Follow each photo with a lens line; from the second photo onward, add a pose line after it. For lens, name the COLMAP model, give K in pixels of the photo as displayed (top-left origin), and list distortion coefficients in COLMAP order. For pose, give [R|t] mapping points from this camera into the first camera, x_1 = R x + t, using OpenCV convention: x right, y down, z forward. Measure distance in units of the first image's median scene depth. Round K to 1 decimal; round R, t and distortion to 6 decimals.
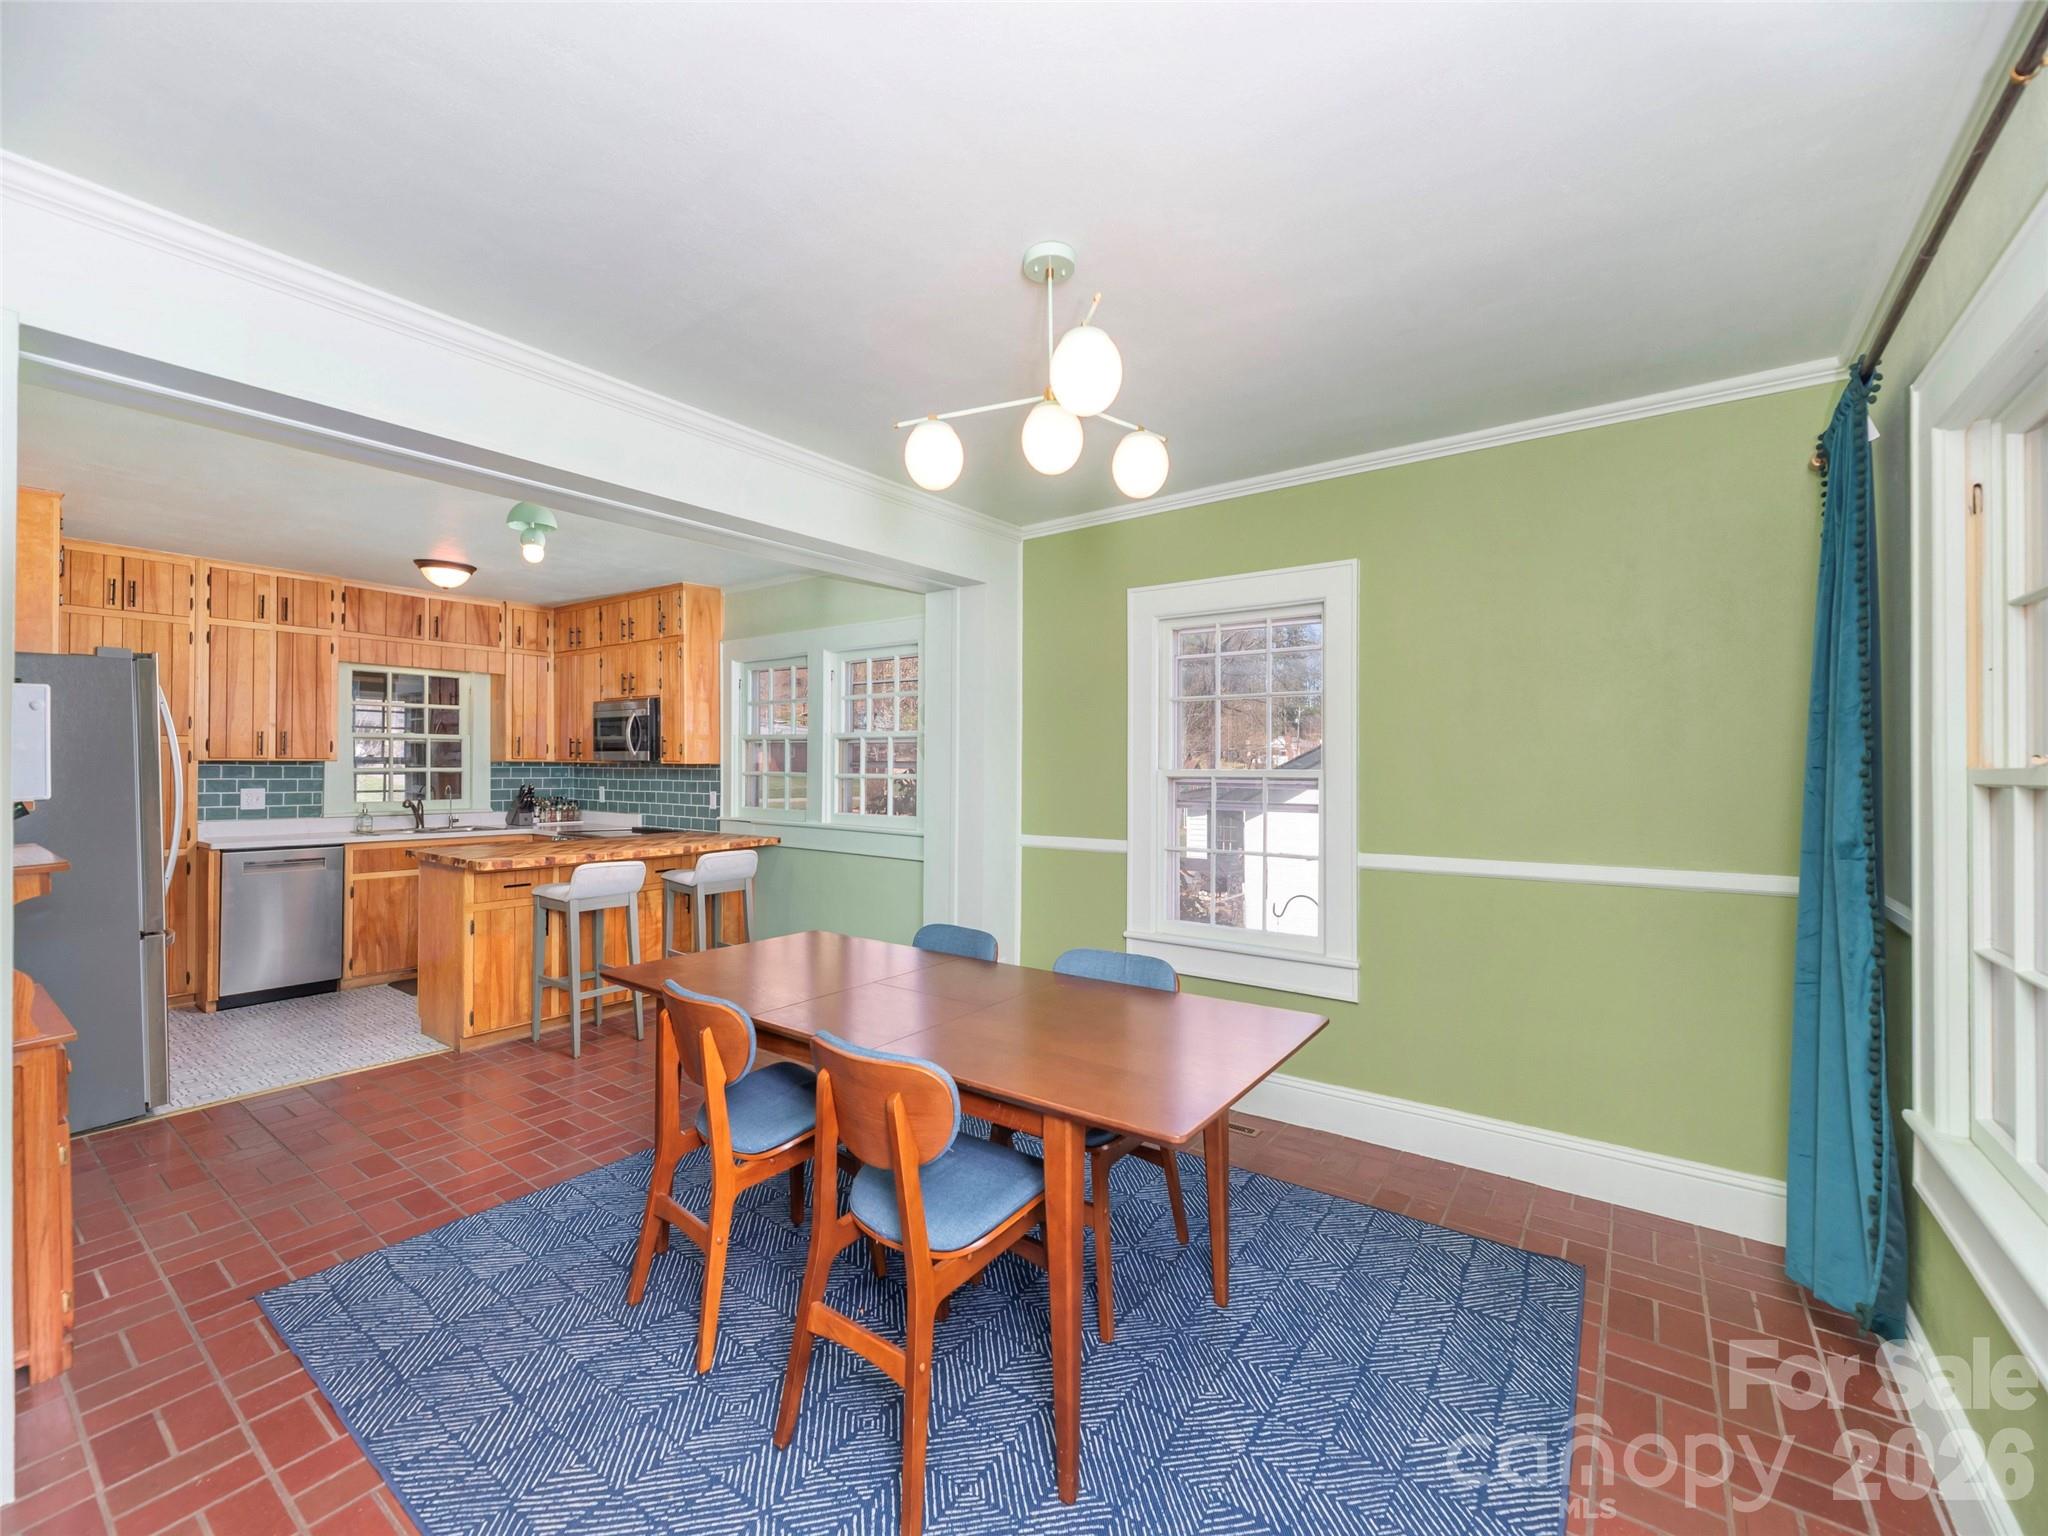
lens RADIAL K [[845.2, 0, 1014.1], [0, 845.2, 748.5], [0, 0, 1]] dist [-0.000750, -0.000043]
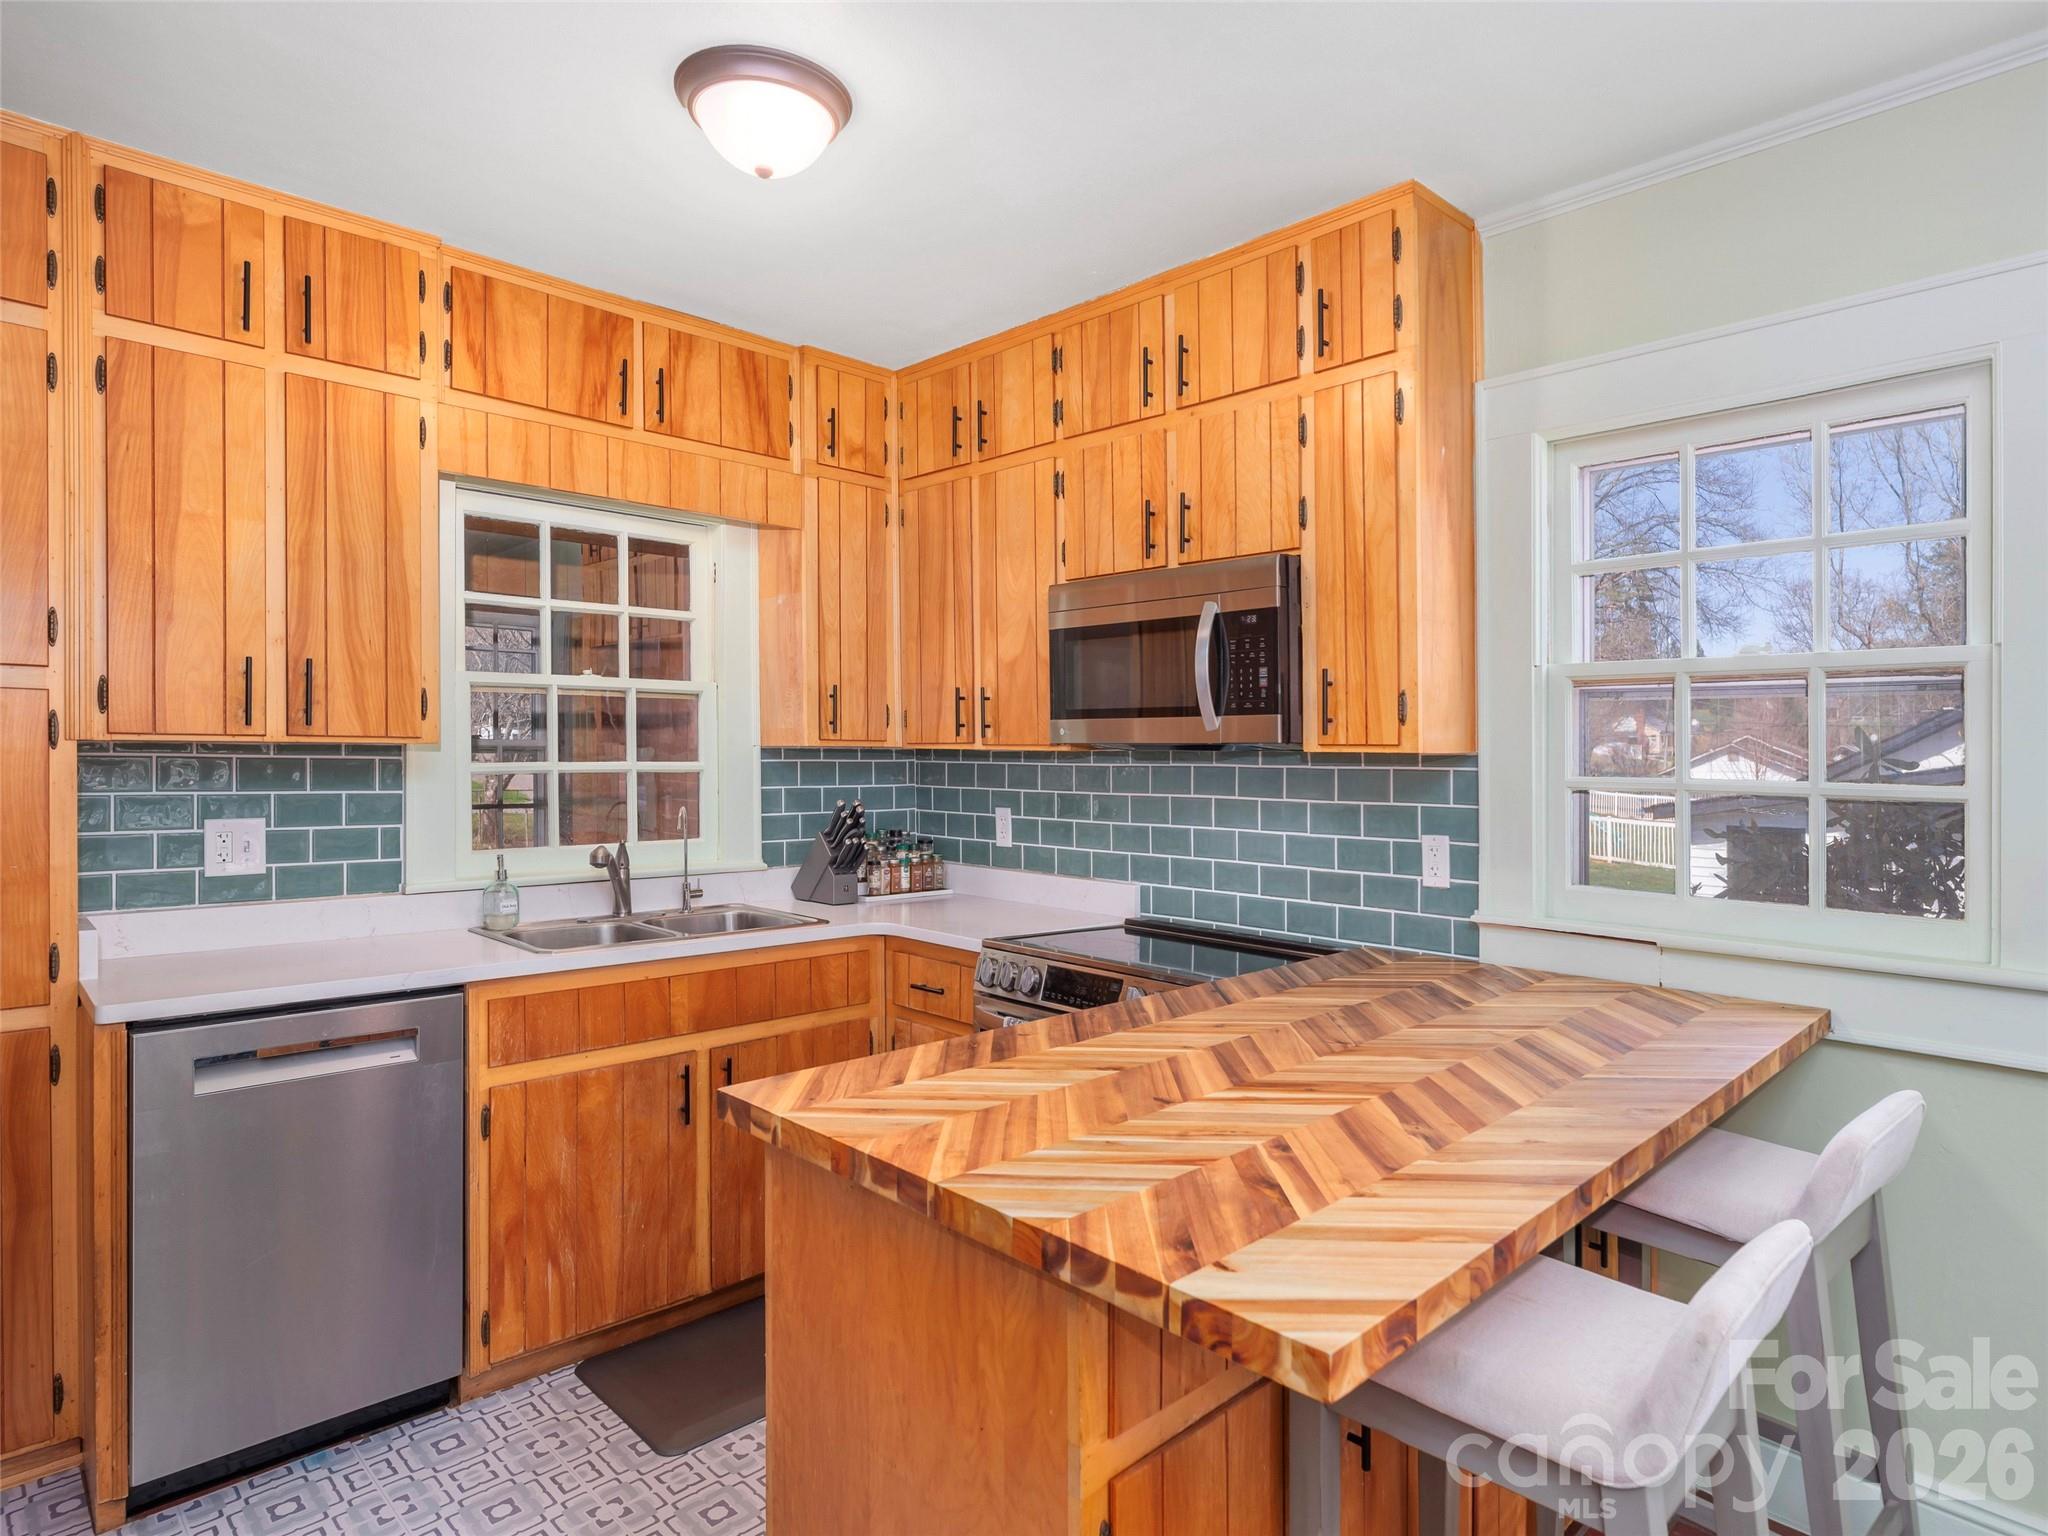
lens RADIAL K [[1132.0, 0, 1029.2], [0, 1132.0, 758.7], [0, 0, 1]] dist [-0.002141, -0.001775]
pose [[0.986777, 0.002827, -0.162056, -0.452312], [0.000657, 0.999770, 0.021446, 0.010527], [0.162080, -0.021269, 0.986548, 0.537863]]
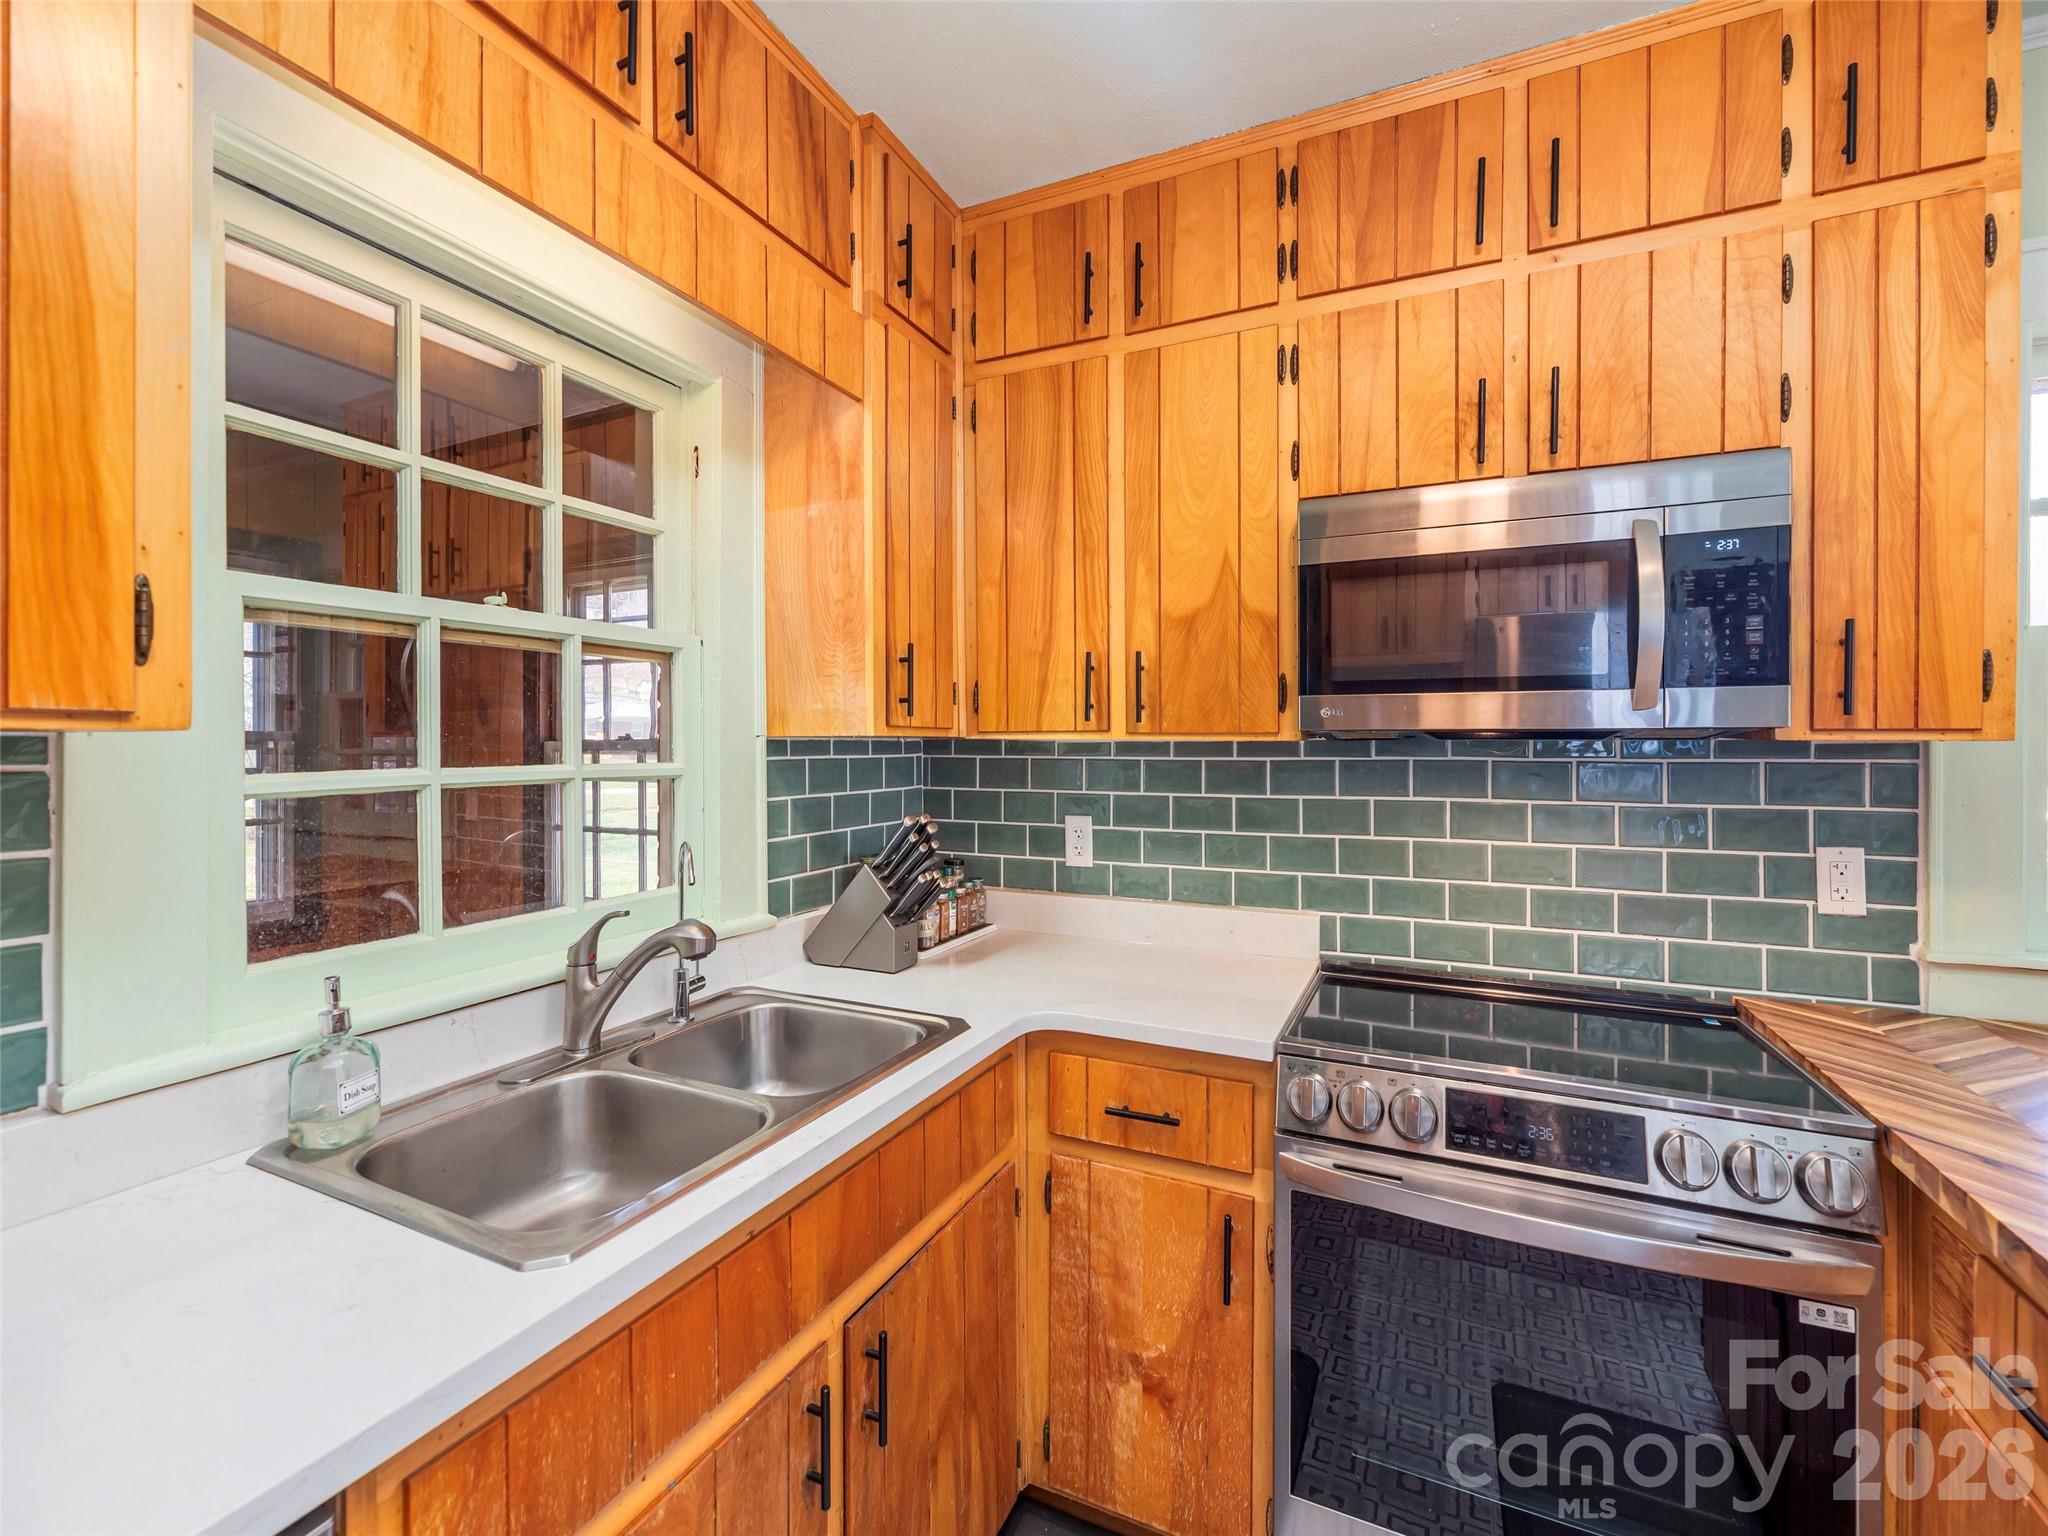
lens RADIAL K [[874.9, 0, 1028.9], [0, 874.9, 738.8], [0, 0, 1]] dist [0.002276, 0.000138]
pose [[0.979624, -0.002805, 0.200819, -0.669353], [0.000584, 0.999938, 0.011122, 0.014286], [-0.200838, -0.010778, 0.979565, 0.800895]]
